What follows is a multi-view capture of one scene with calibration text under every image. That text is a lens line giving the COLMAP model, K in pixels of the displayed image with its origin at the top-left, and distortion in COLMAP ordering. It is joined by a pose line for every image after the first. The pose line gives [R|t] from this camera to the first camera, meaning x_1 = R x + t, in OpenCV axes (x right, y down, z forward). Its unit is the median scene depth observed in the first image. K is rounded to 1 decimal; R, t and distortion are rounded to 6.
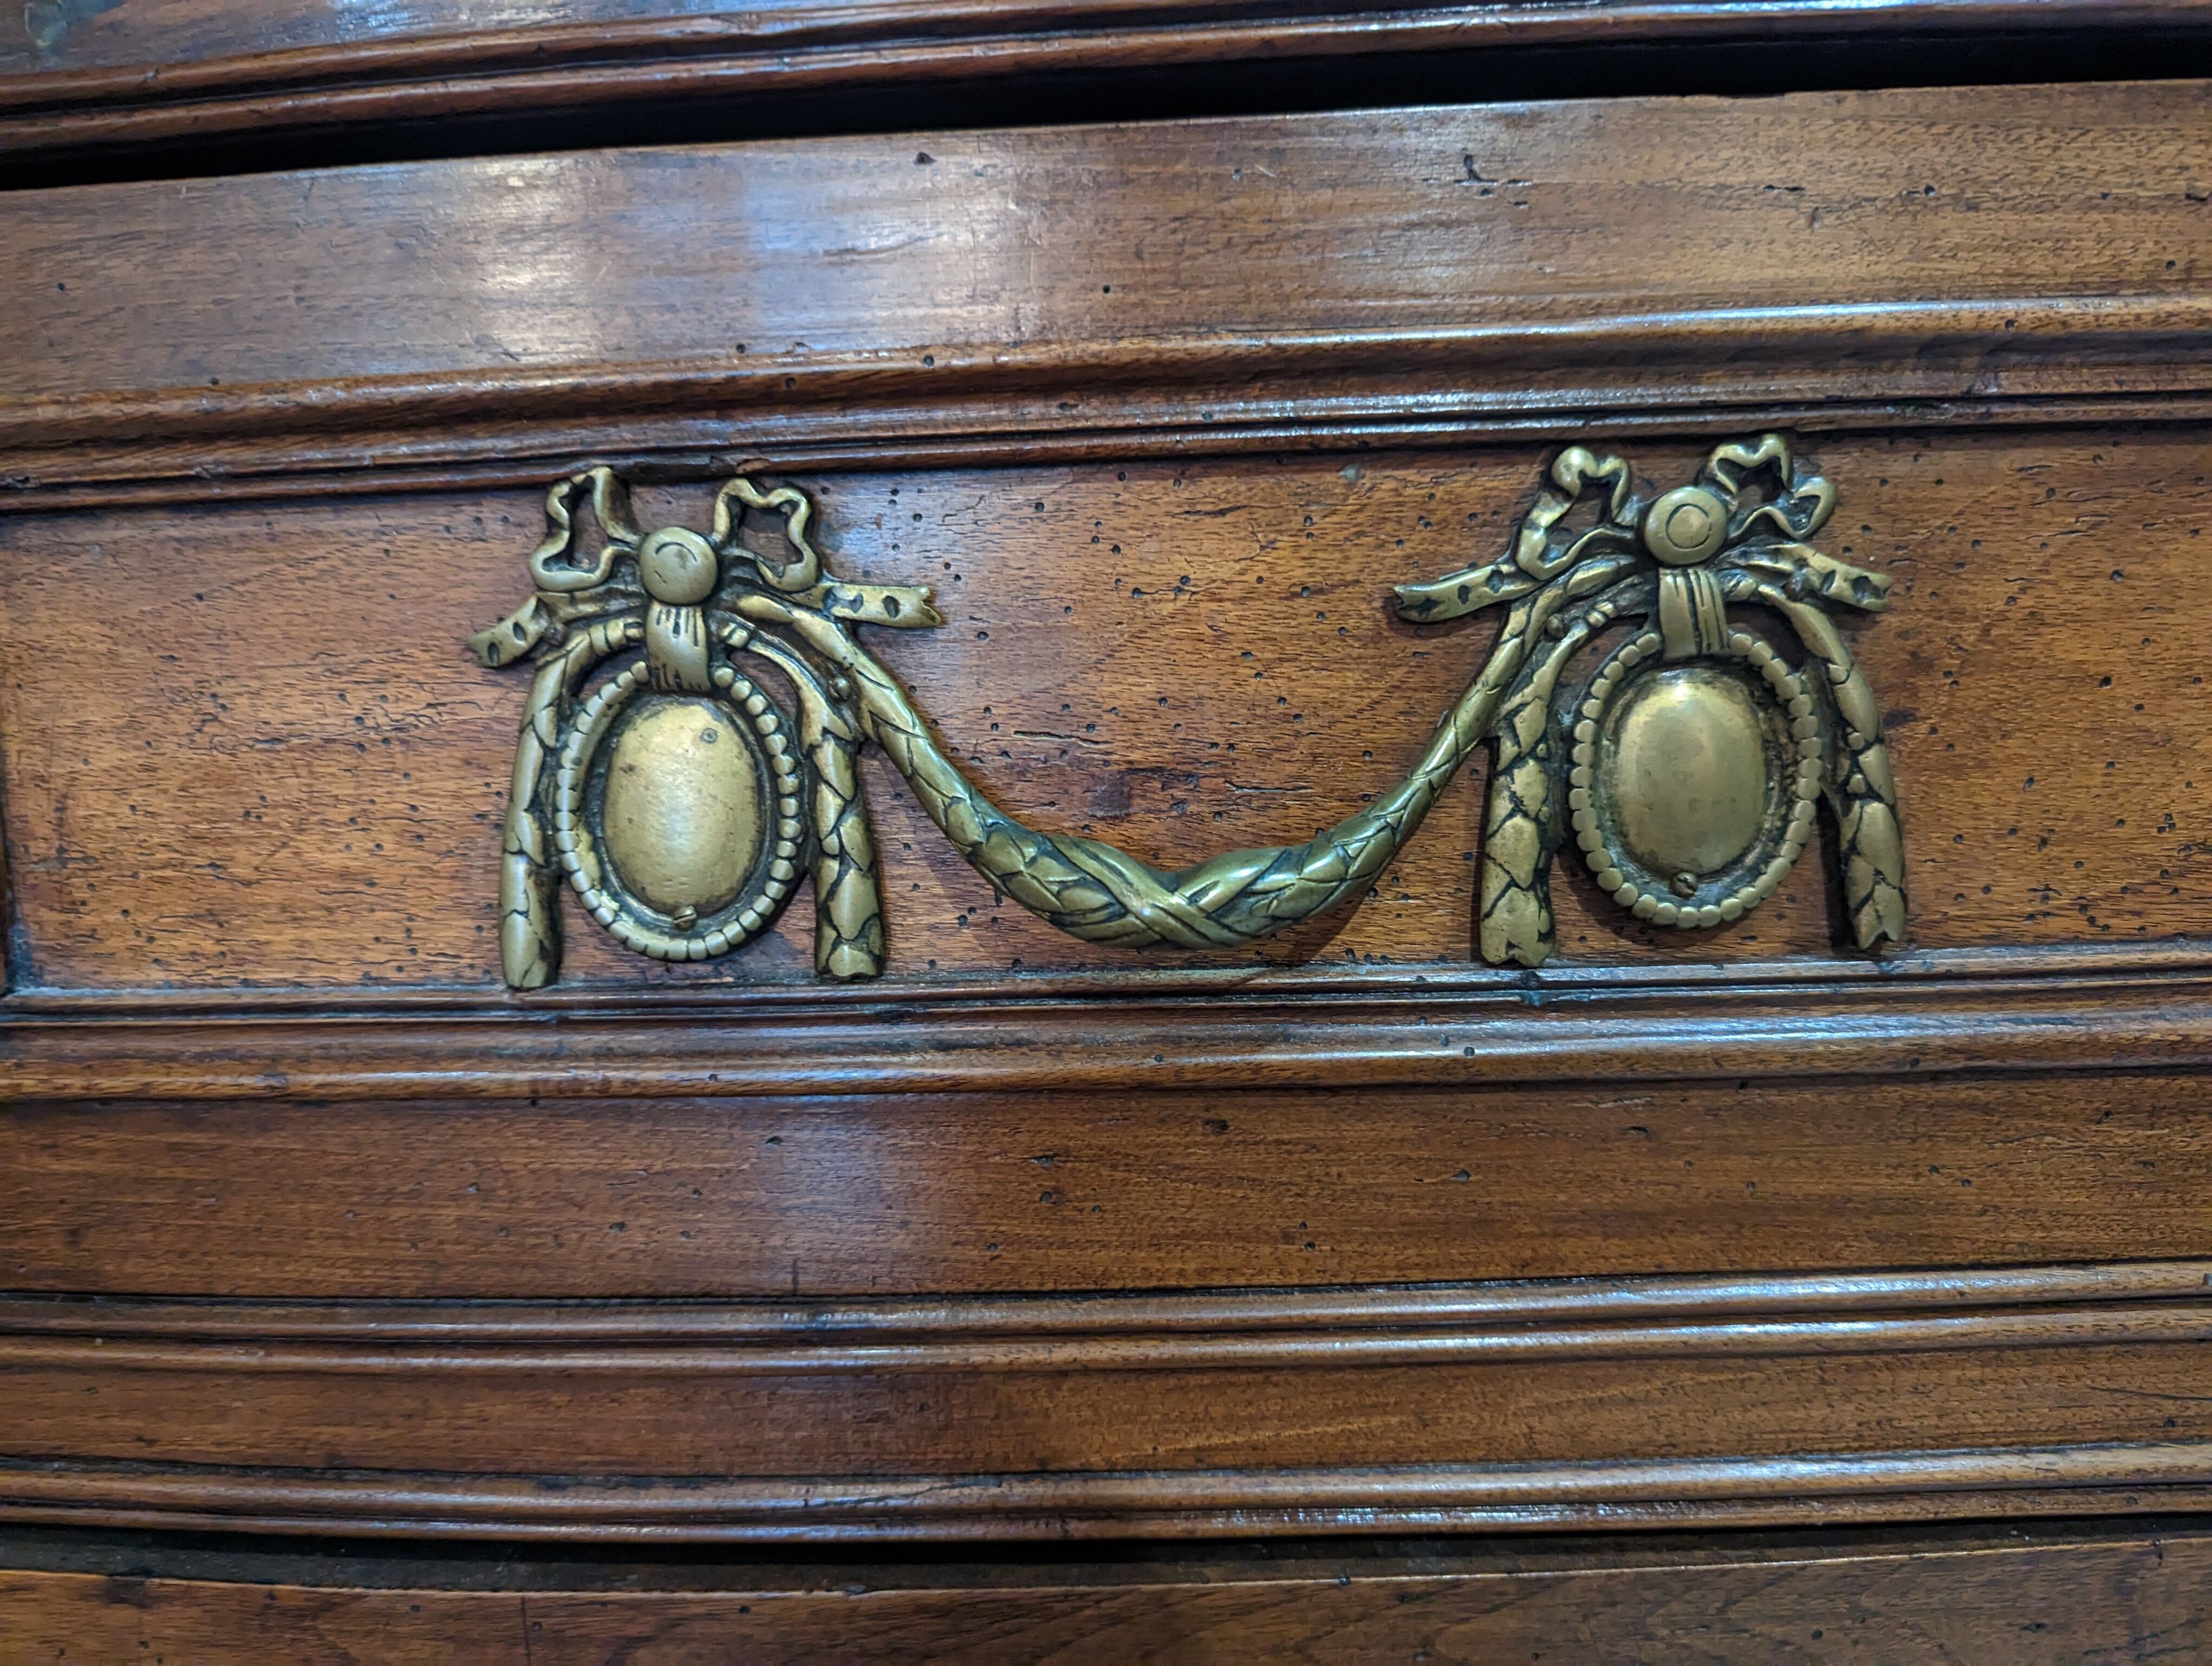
lens RADIAL K [[1580.9, 0, 1116.4], [0, 1580.9, 821.4], [0, 0, 1]] dist [0.036945, -0.037136]
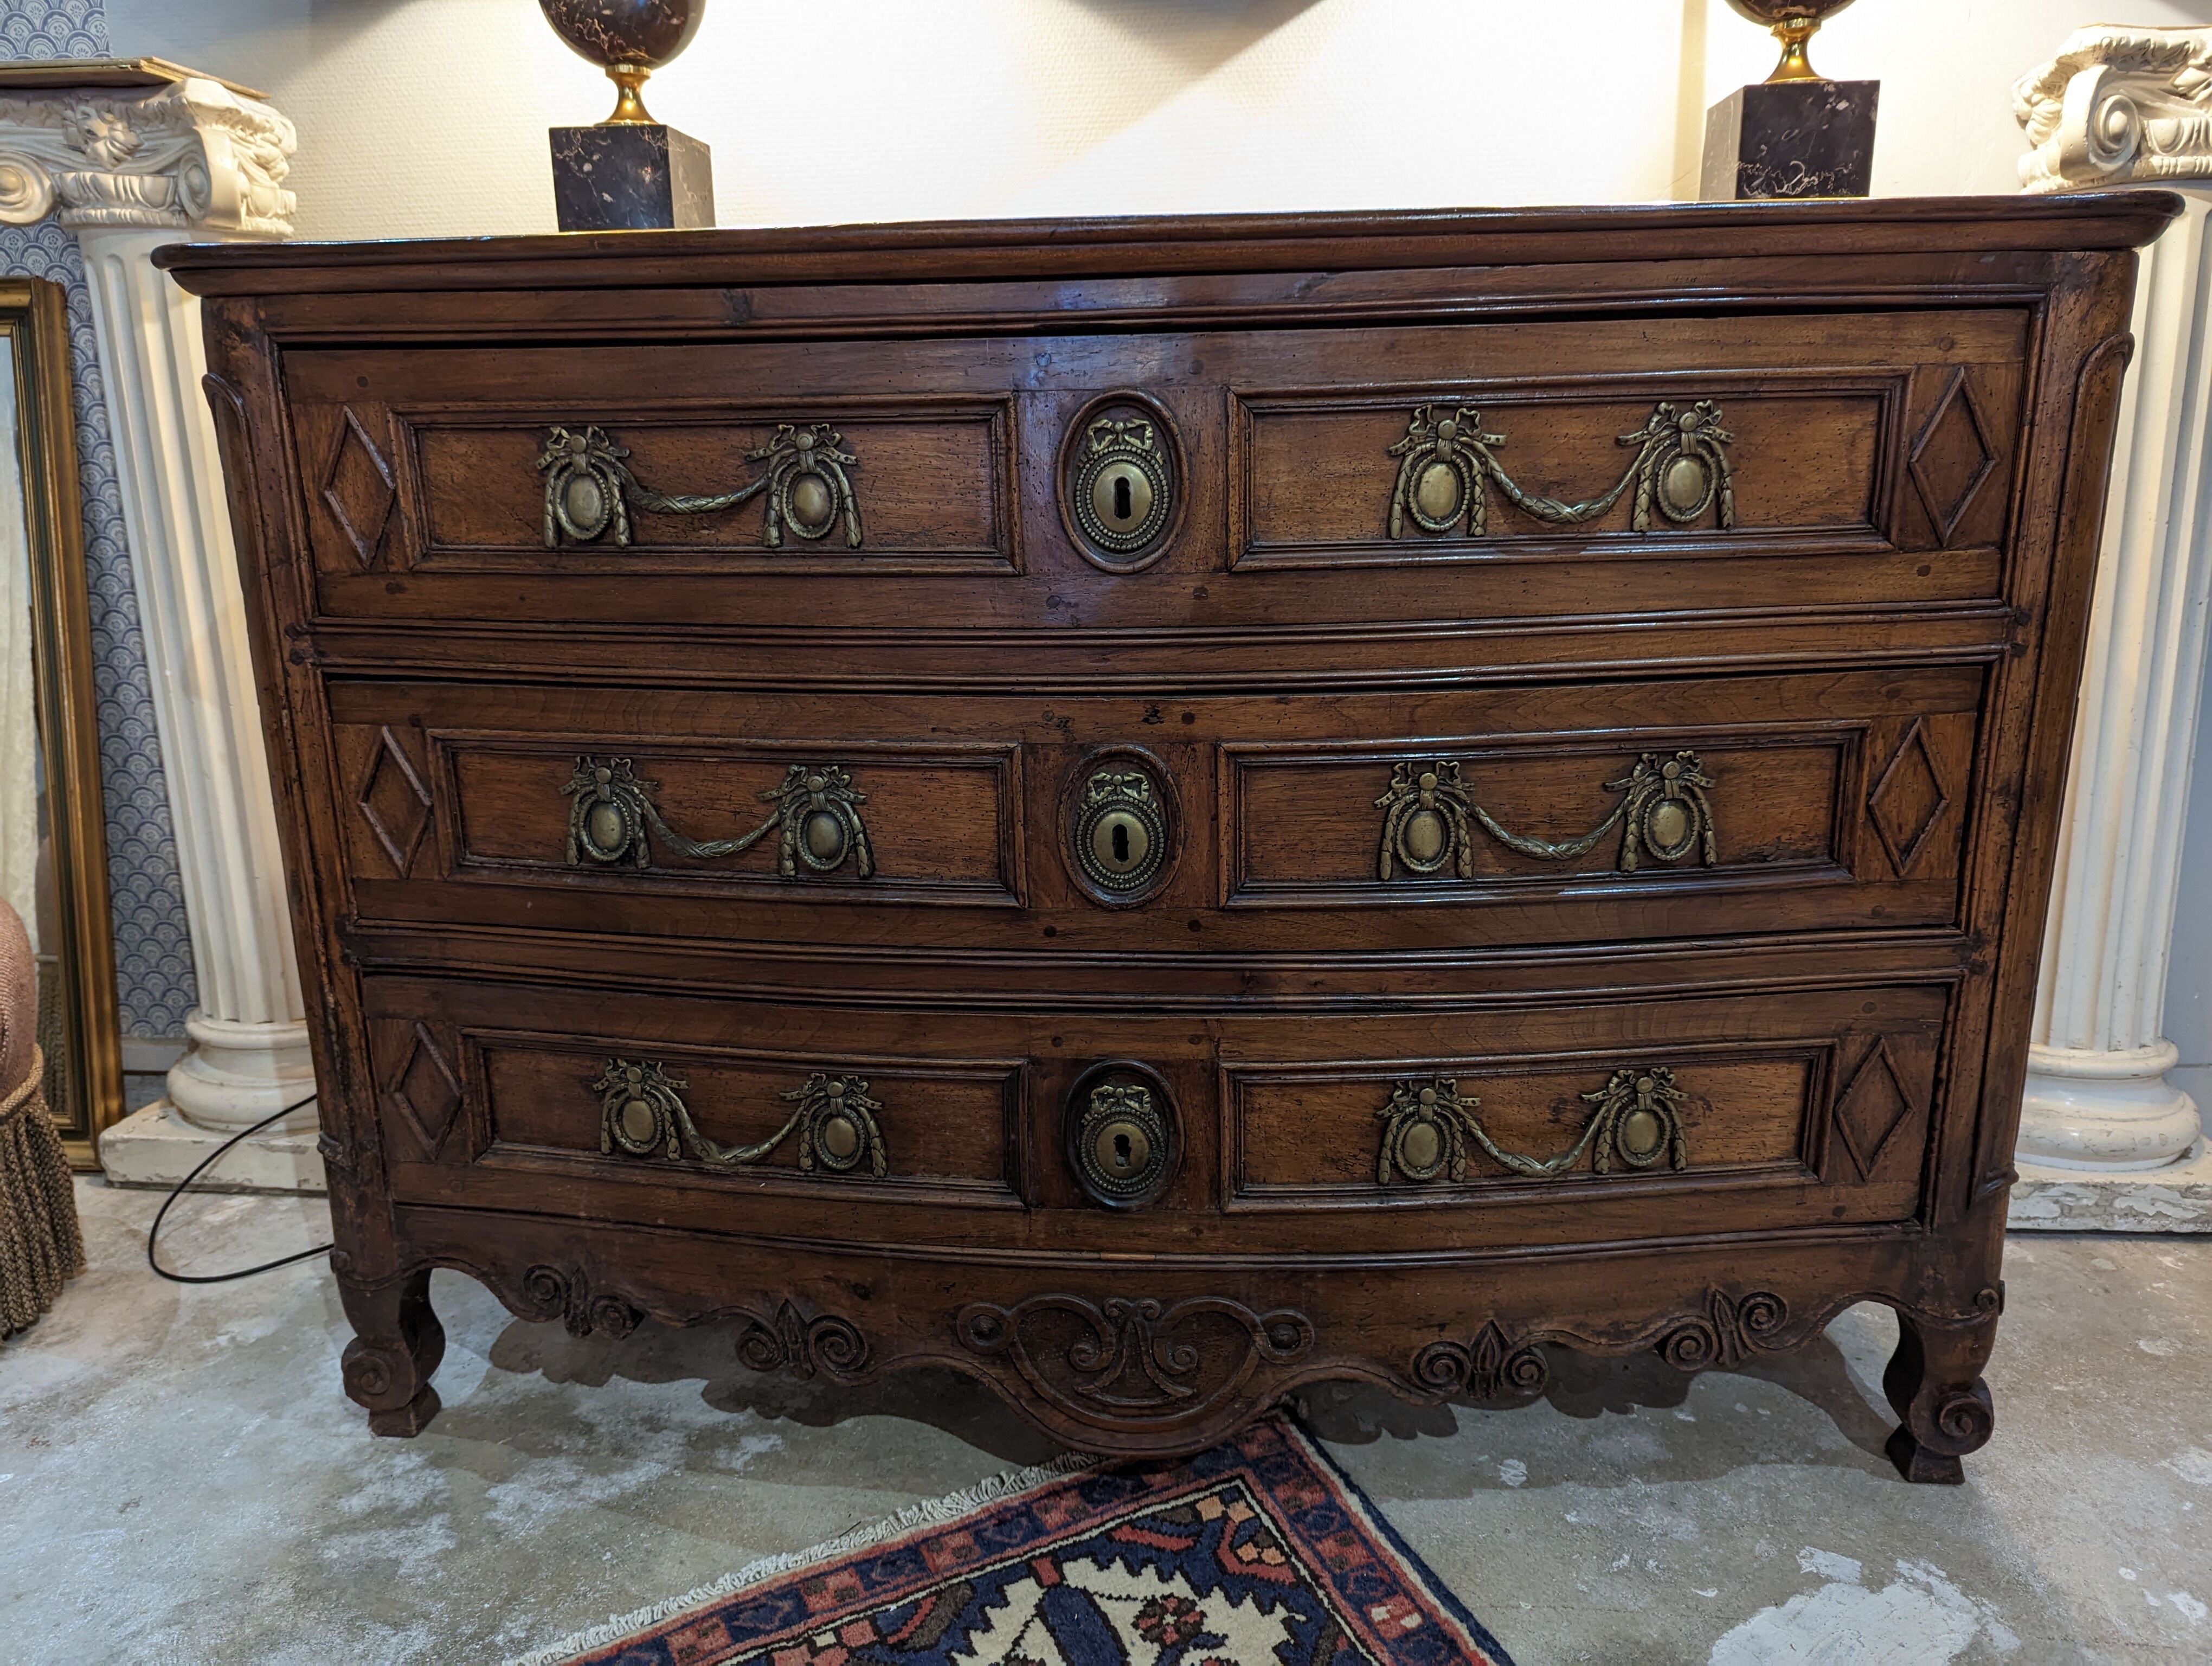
lens RADIAL K [[1580.9, 0, 1090.8], [0, 1580.9, 851.1], [0, 0, 1]] dist [0.036945, -0.037136]
pose [[0.996420, -0.013767, 0.083410, -1.495754], [0.004222, 0.993523, 0.113549, 0.431971], [-0.084433, -0.112791, 0.990025, -2.982804]]
